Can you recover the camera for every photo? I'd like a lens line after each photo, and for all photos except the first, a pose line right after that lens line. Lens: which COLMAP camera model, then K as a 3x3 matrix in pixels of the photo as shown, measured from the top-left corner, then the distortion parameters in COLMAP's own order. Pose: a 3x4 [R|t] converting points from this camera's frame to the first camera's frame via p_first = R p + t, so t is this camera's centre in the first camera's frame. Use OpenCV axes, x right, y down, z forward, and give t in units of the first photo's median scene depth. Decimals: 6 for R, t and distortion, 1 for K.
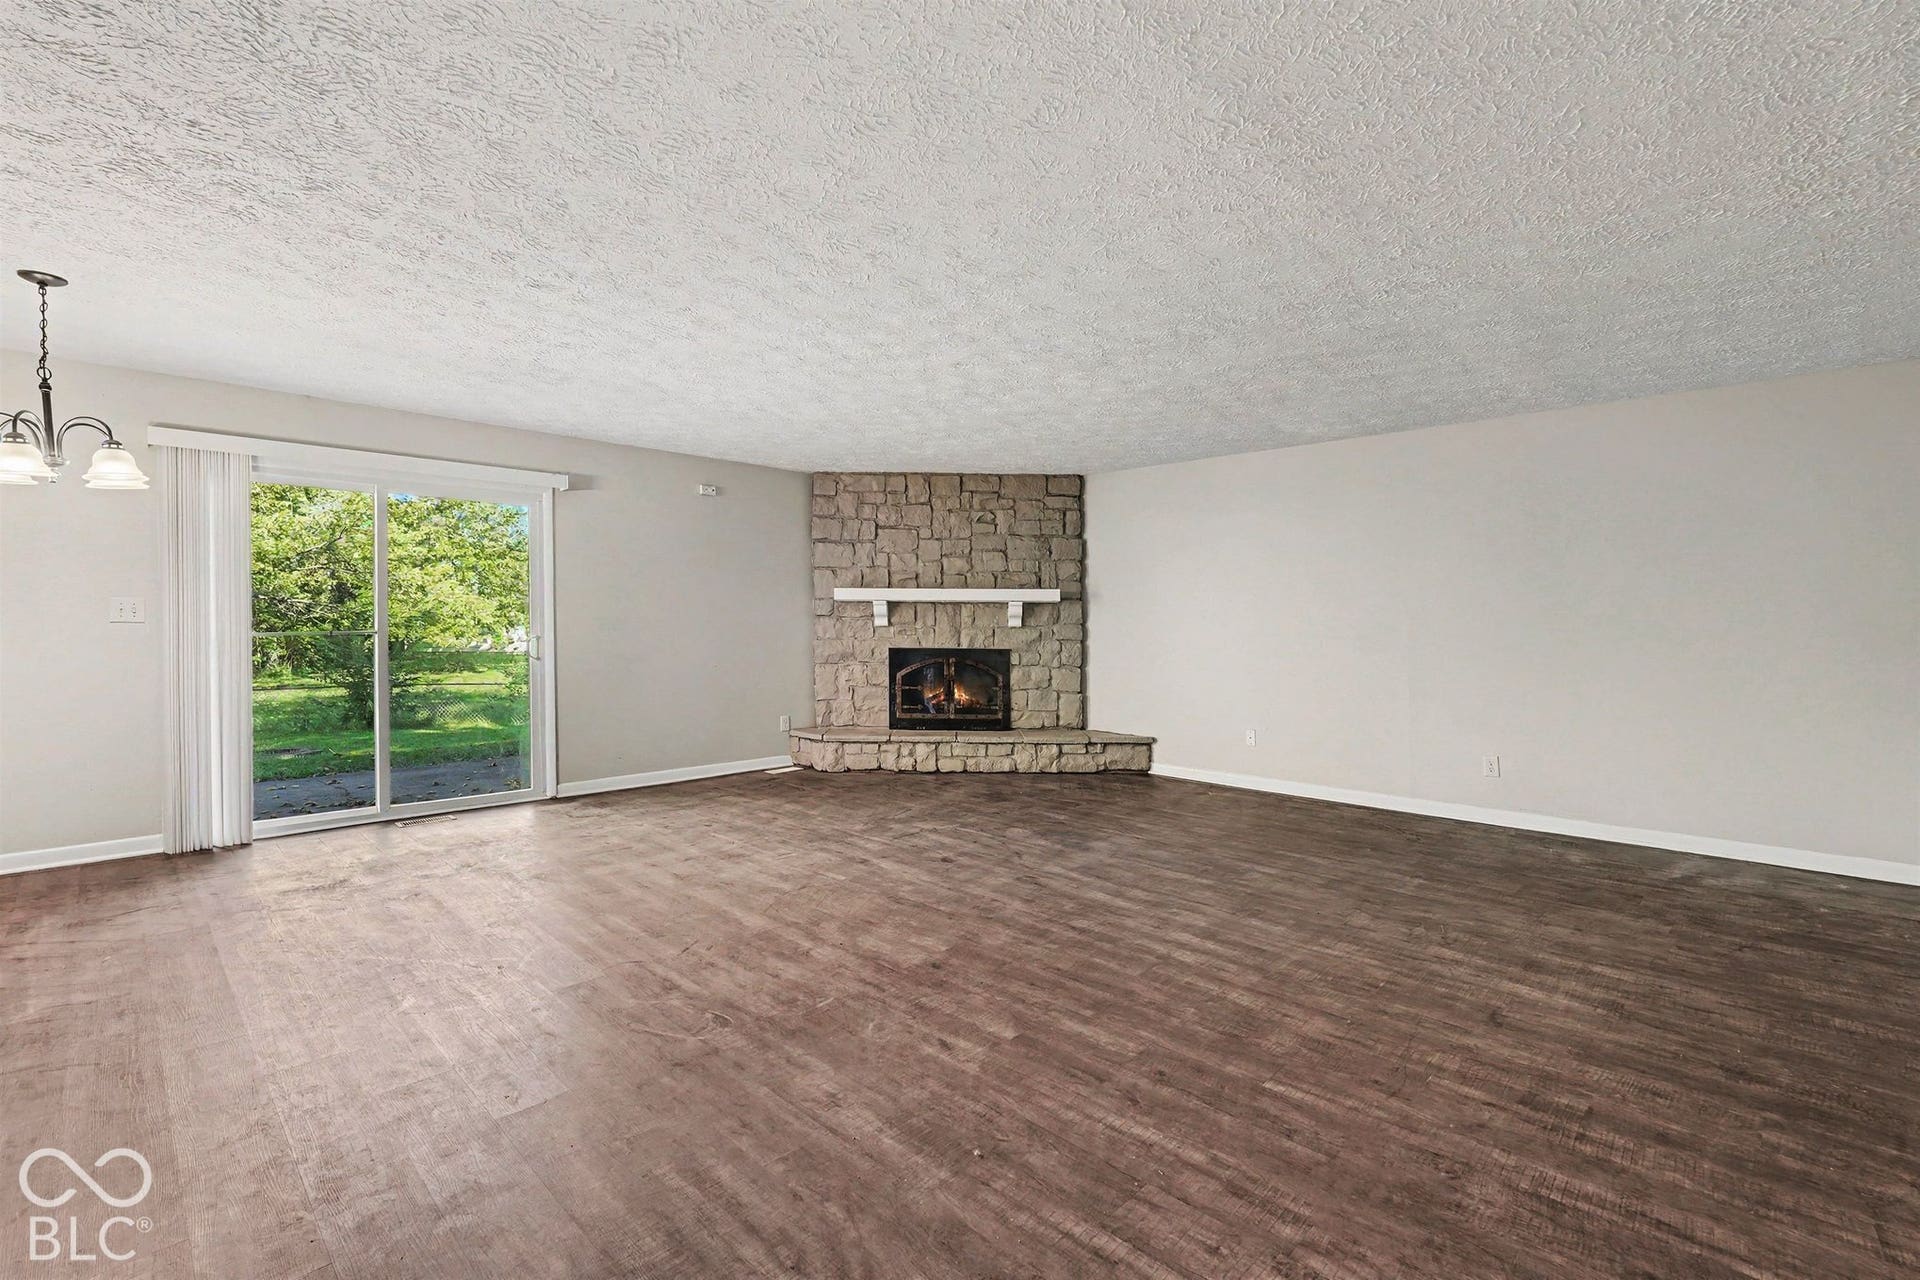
lens RADIAL K [[852.9, 0, 1040.4], [0, 852.9, 679.5], [0, 0, 1]] dist [-0.011469, -0.000044]
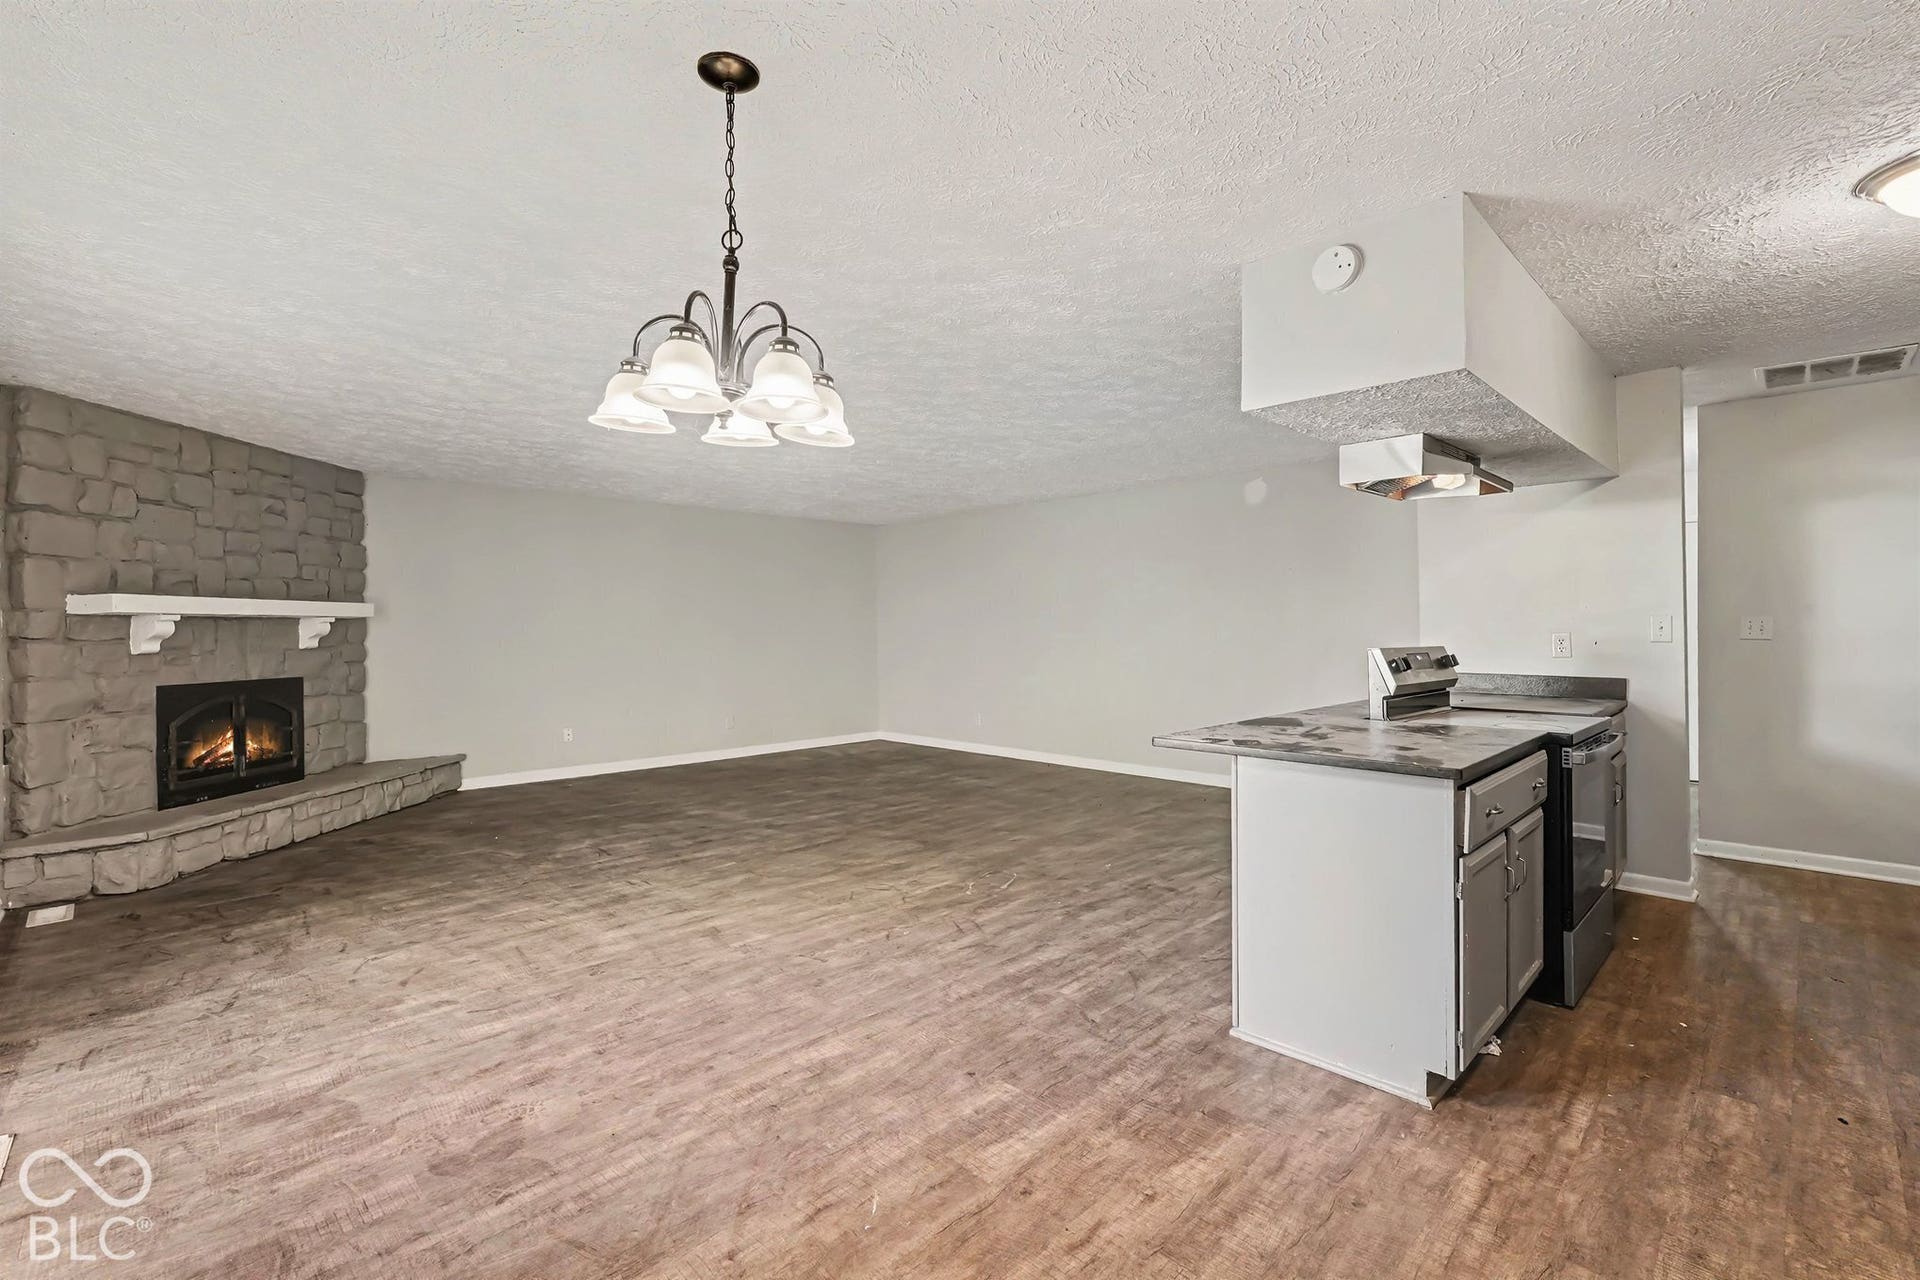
lens RADIAL K [[755.6, 0, 960.0], [0, 755.6, 640.0], [0, 0, 1]] dist [-0.000028, 0.009998]
pose [[0.087646, -0.019941, 0.995952, -0.705418], [0.074109, 0.997160, 0.013444, -0.034468], [-0.993391, 0.072631, 0.088875, 0.336242]]
